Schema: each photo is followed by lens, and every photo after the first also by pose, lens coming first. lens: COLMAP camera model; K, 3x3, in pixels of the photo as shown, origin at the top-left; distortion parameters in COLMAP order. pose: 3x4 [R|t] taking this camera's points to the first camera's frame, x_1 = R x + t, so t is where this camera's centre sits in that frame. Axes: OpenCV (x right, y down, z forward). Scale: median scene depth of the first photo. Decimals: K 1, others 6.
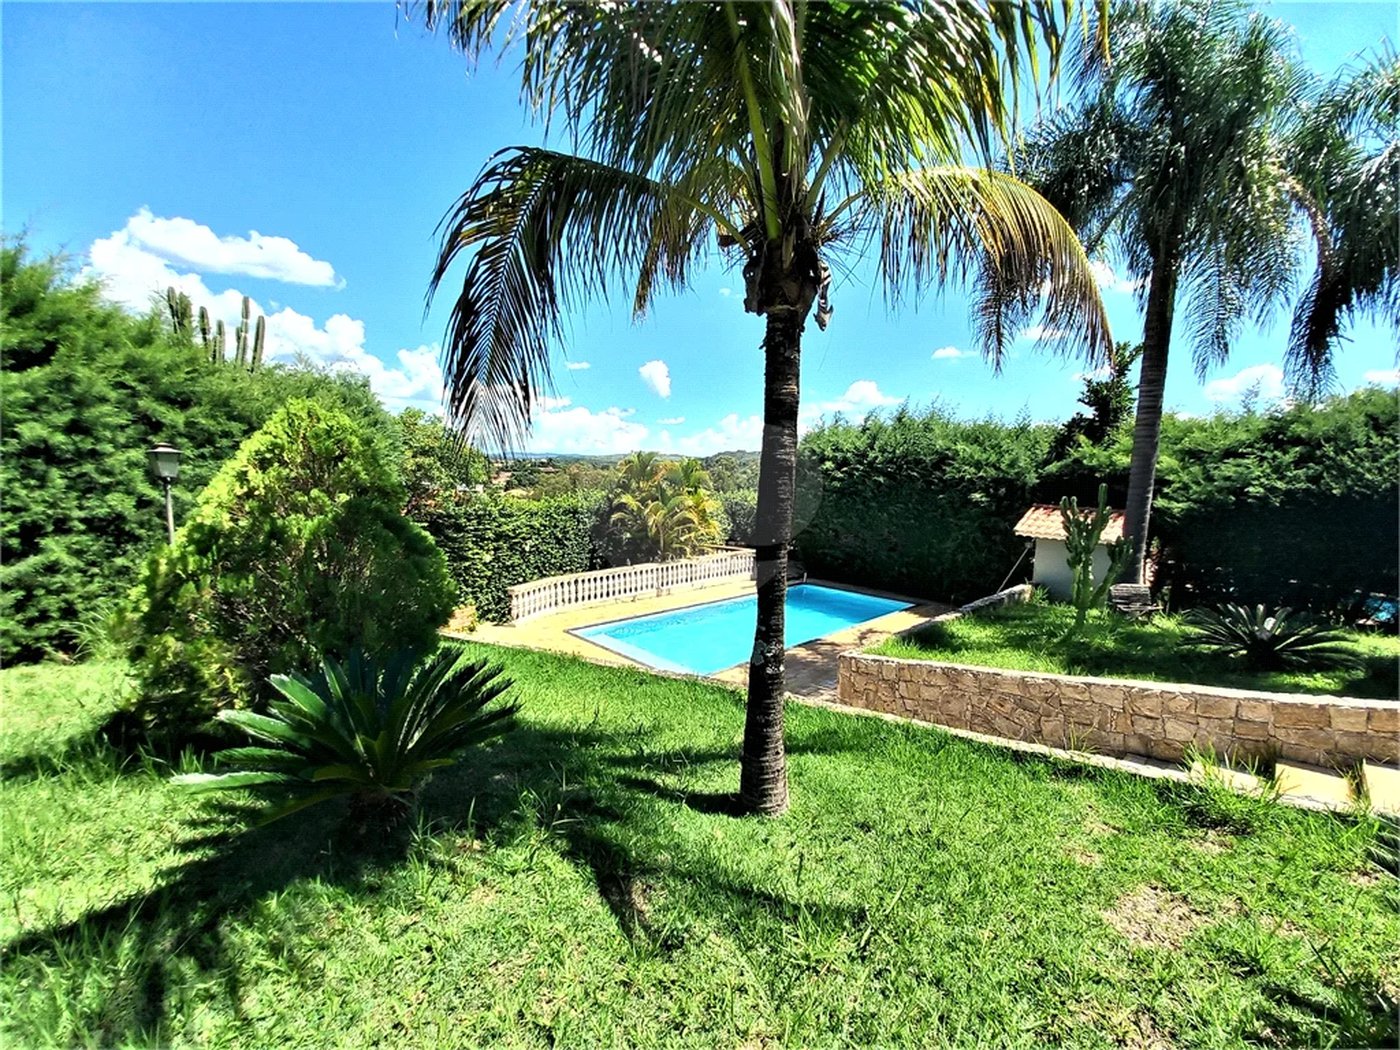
lens RADIAL K [[556.8, 0, 704.1], [0, 556.8, 546.0], [0, 0, 1]] dist [0.009267, -0.010655]
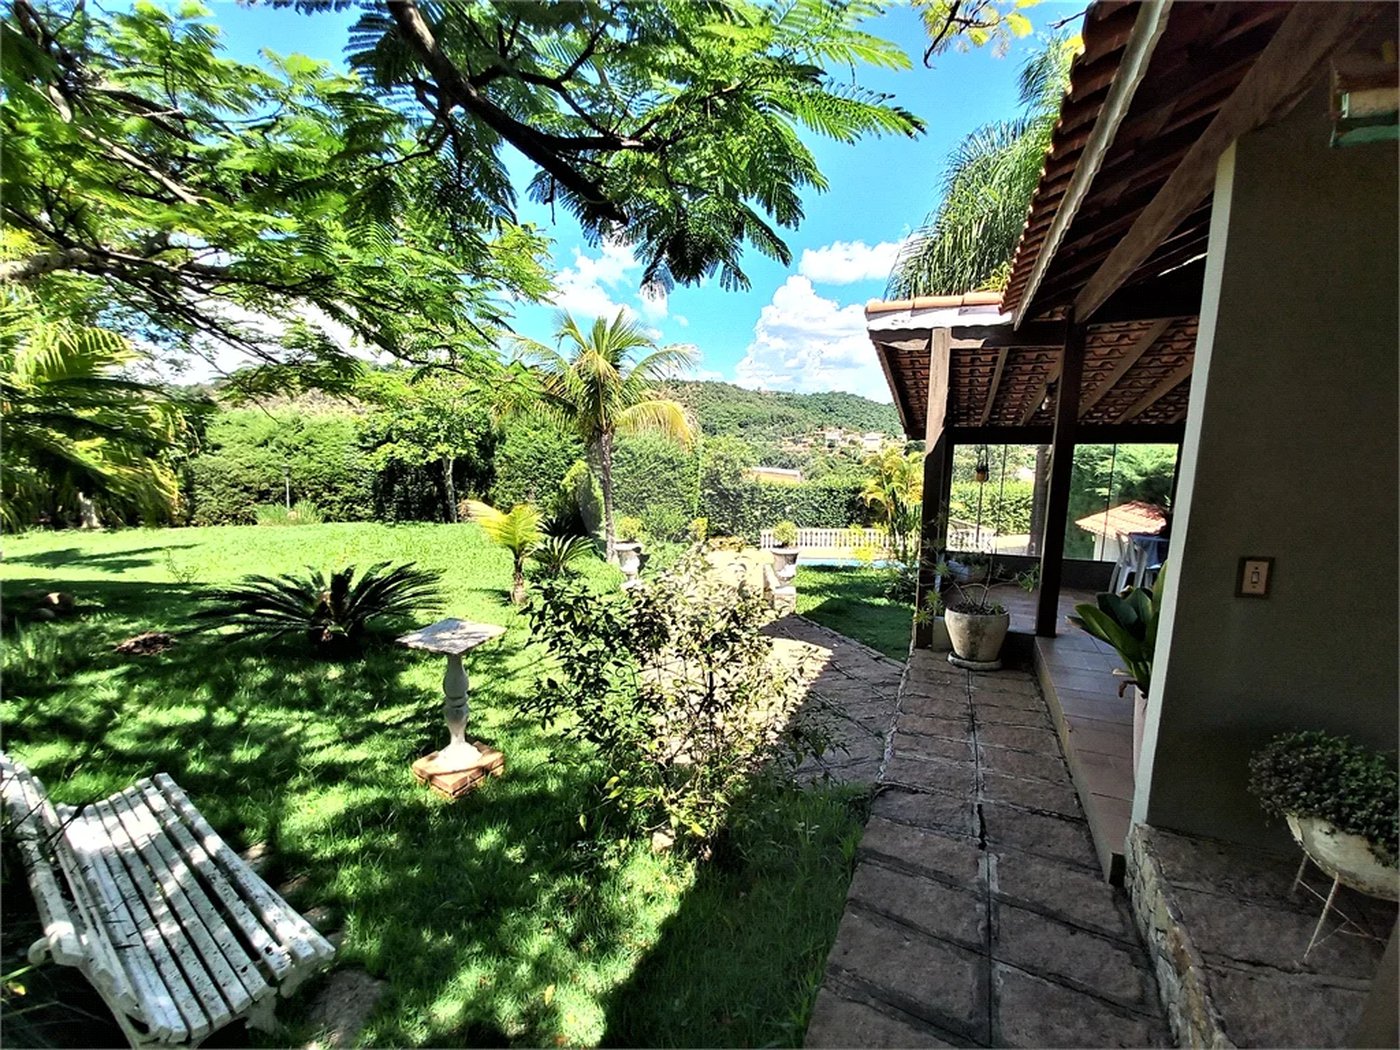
lens RADIAL K [[556.8, 0, 704.1], [0, 556.8, 546.0], [0, 0, 1]] dist [0.009267, -0.010655]
pose [[0.591924, 0.120368, -0.796955, 1.311641], [-0.082907, 0.992634, 0.088344, -0.025706], [0.801719, 0.013780, 0.597543, -0.309811]]
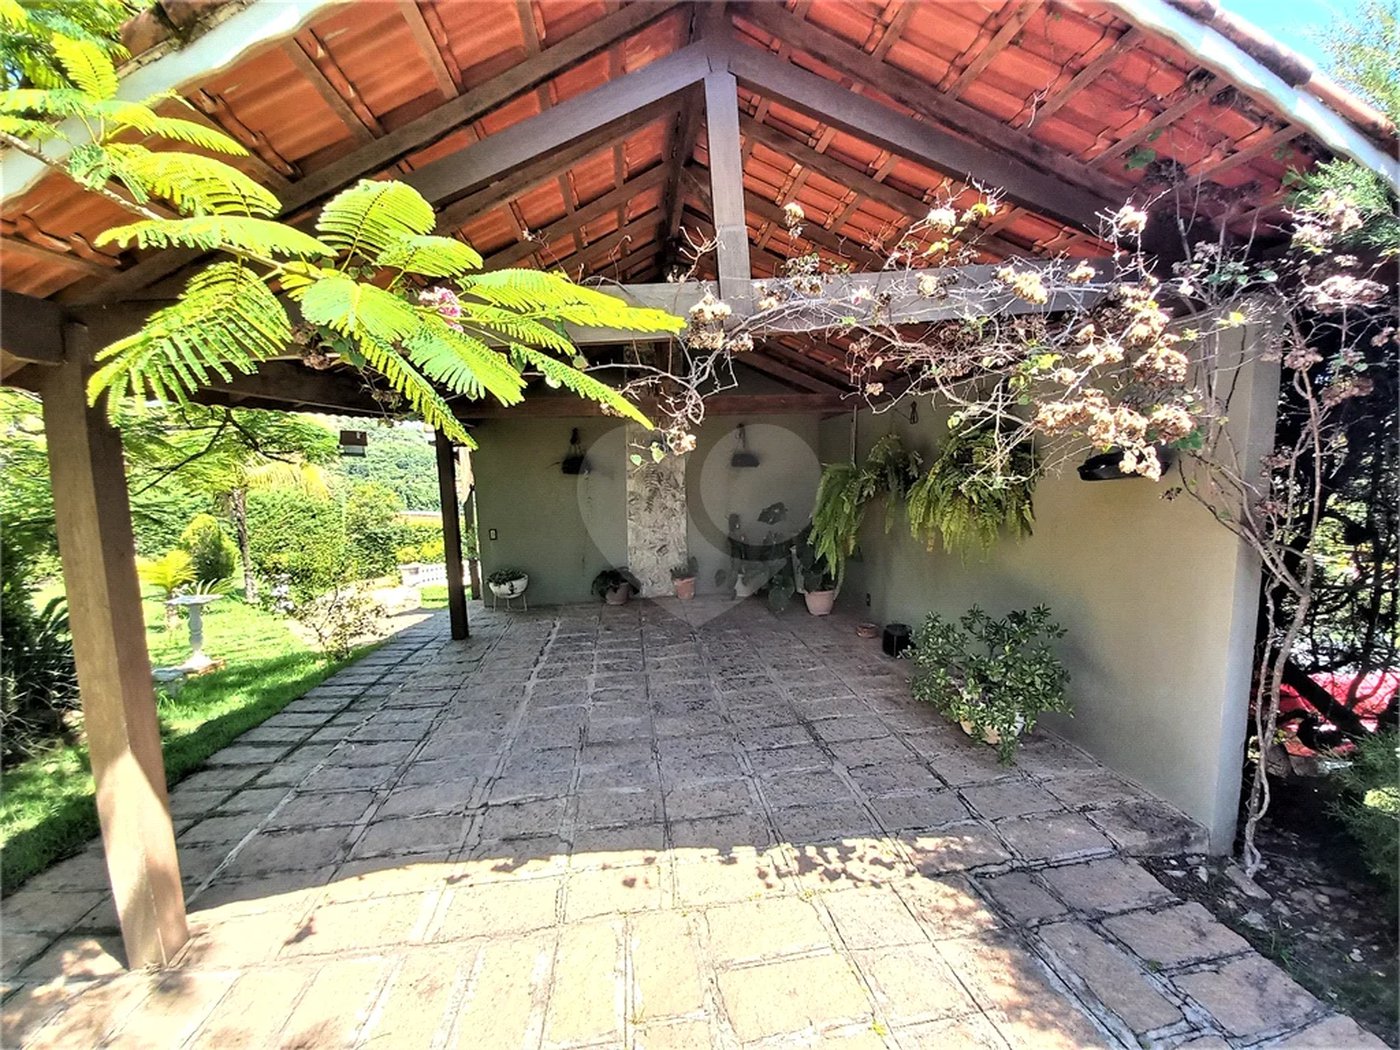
lens RADIAL K [[556.8, 0, 704.1], [0, 556.8, 546.0], [0, 0, 1]] dist [0.009267, -0.010655]
pose [[0.928040, -0.001271, -0.372478, 1.819116], [0.000200, 0.999996, -0.002915, 0.003966], [0.372480, 0.002631, 0.928036, -0.642126]]
